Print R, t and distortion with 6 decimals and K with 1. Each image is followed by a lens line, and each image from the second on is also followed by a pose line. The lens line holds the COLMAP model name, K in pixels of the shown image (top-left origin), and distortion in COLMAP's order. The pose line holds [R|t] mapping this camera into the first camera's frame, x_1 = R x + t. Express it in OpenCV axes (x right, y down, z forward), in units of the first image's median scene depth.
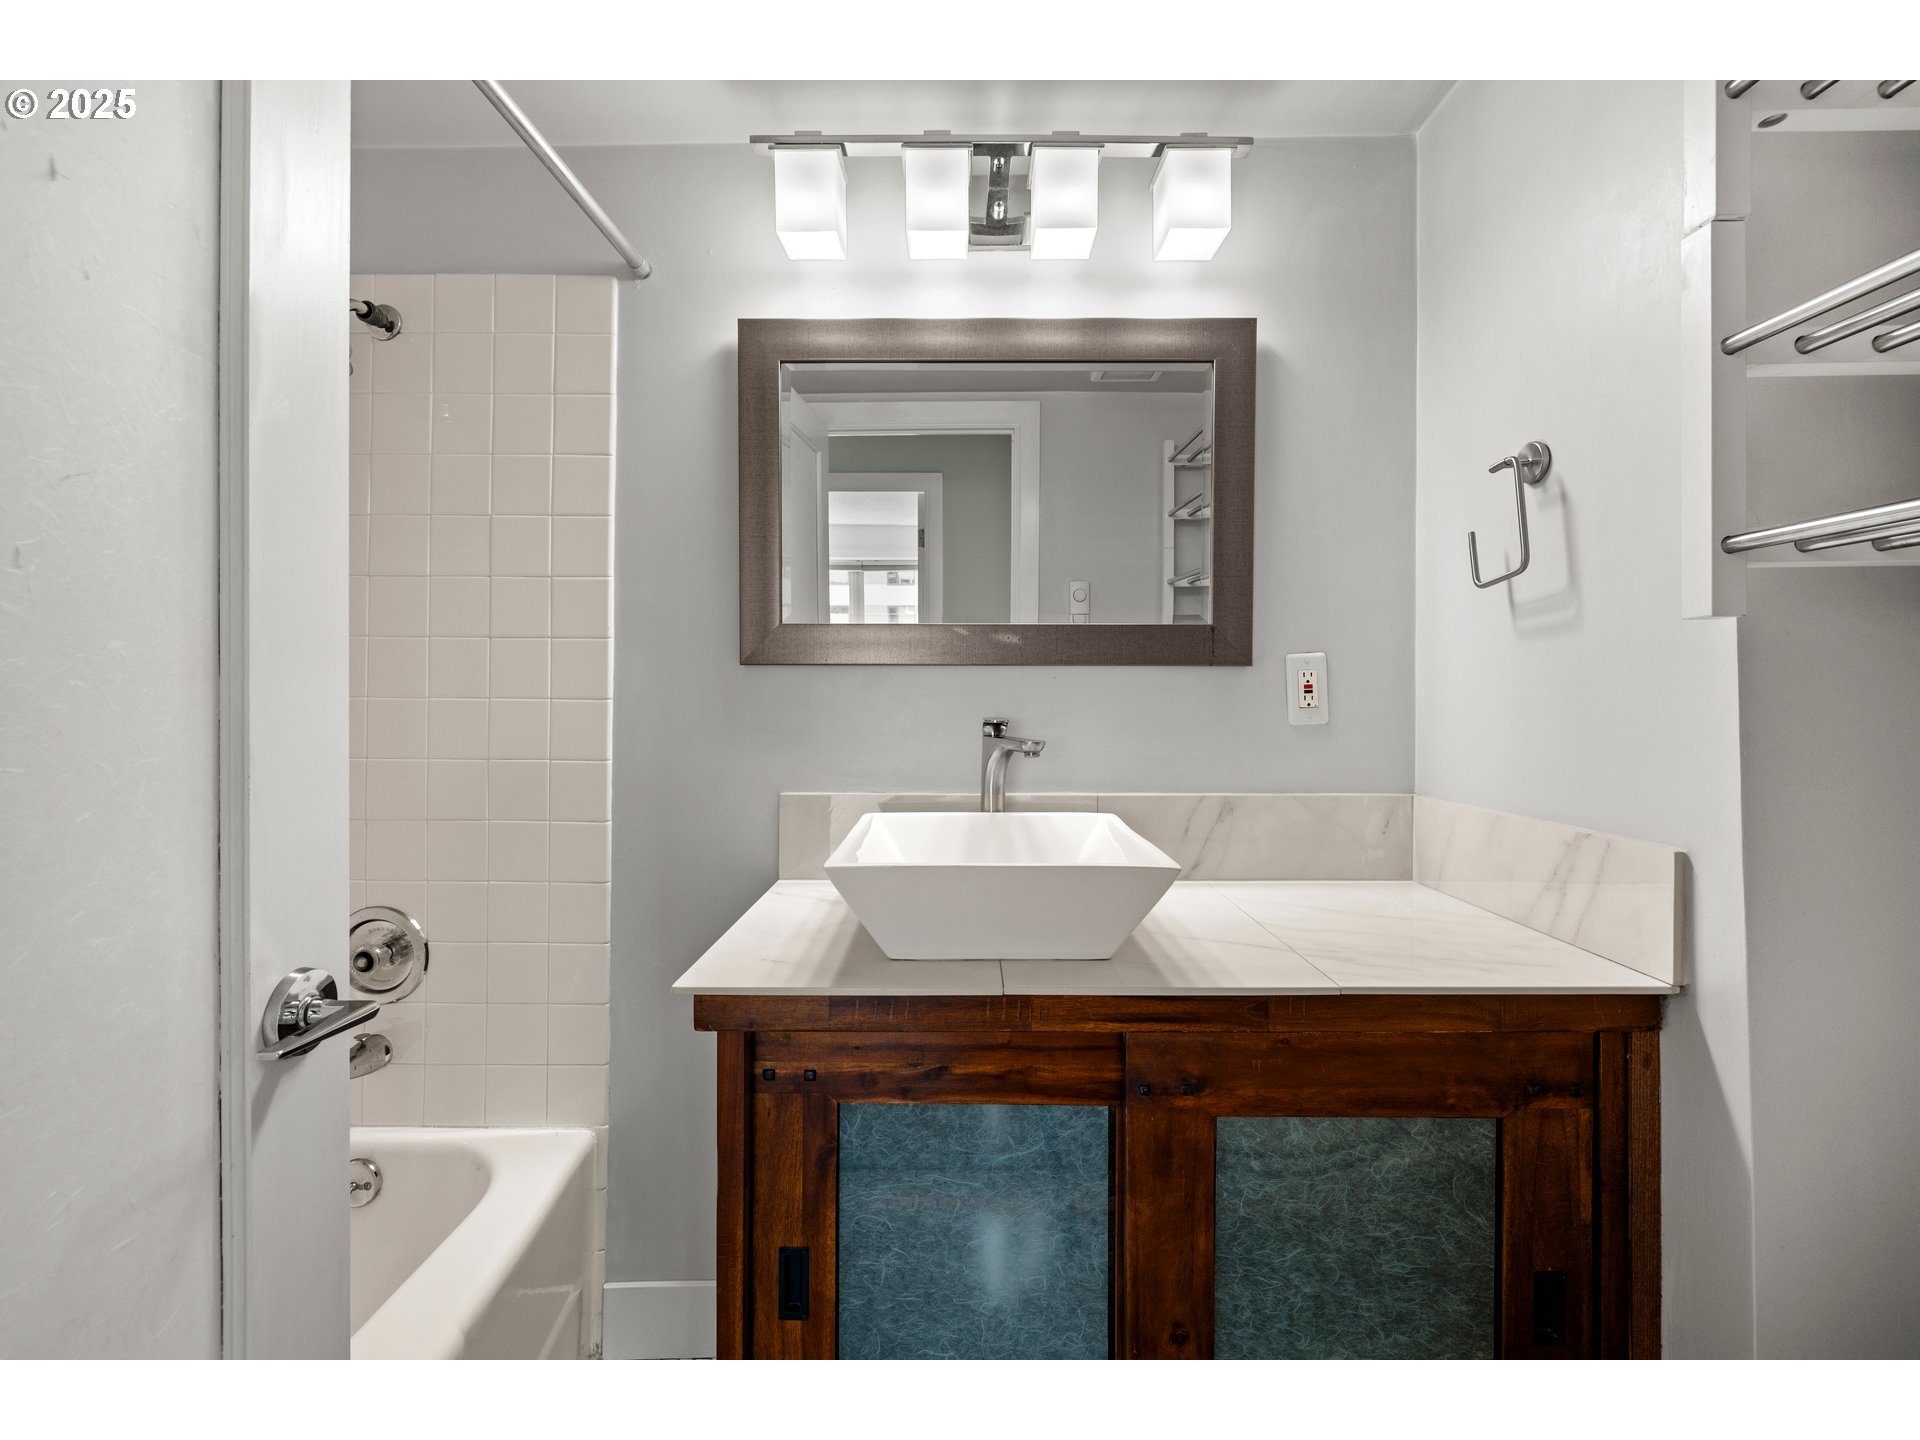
lens RADIAL K [[810.9, 0, 961.5], [0, 810.9, 688.8], [0, 0, 1]] dist [0.007443, -0.000176]
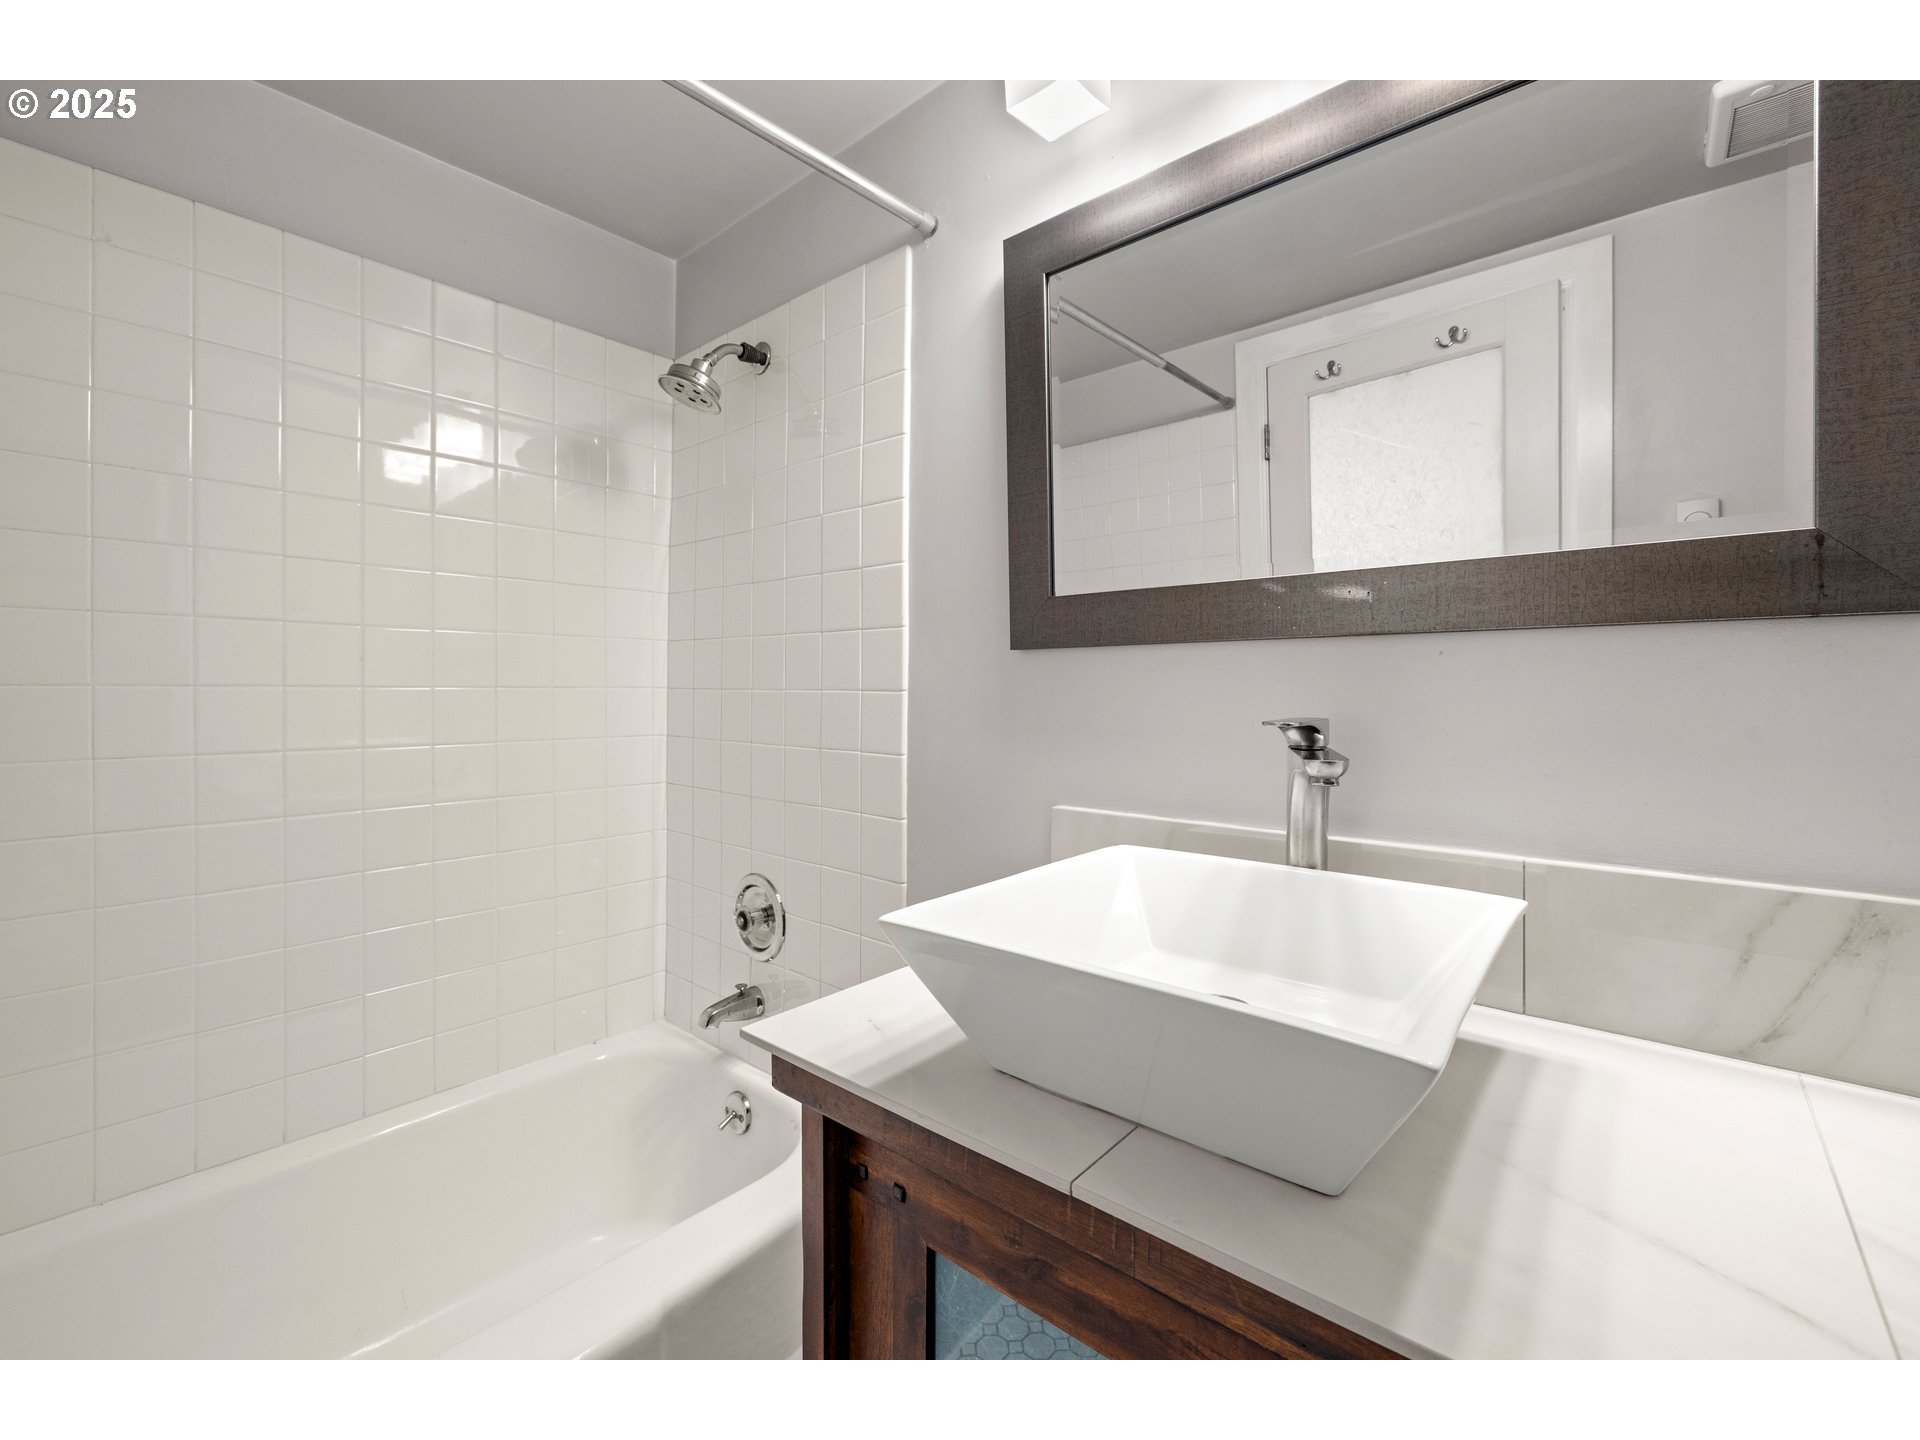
lens RADIAL K [[810.9, 0, 961.5], [0, 810.9, 688.8], [0, 0, 1]] dist [0.007443, -0.000176]
pose [[0.764953, -0.004181, -0.644073, 0.233845], [0.007157, 0.999972, 0.002009, 0.008869], [0.644047, -0.006146, 0.764961, 0.323290]]
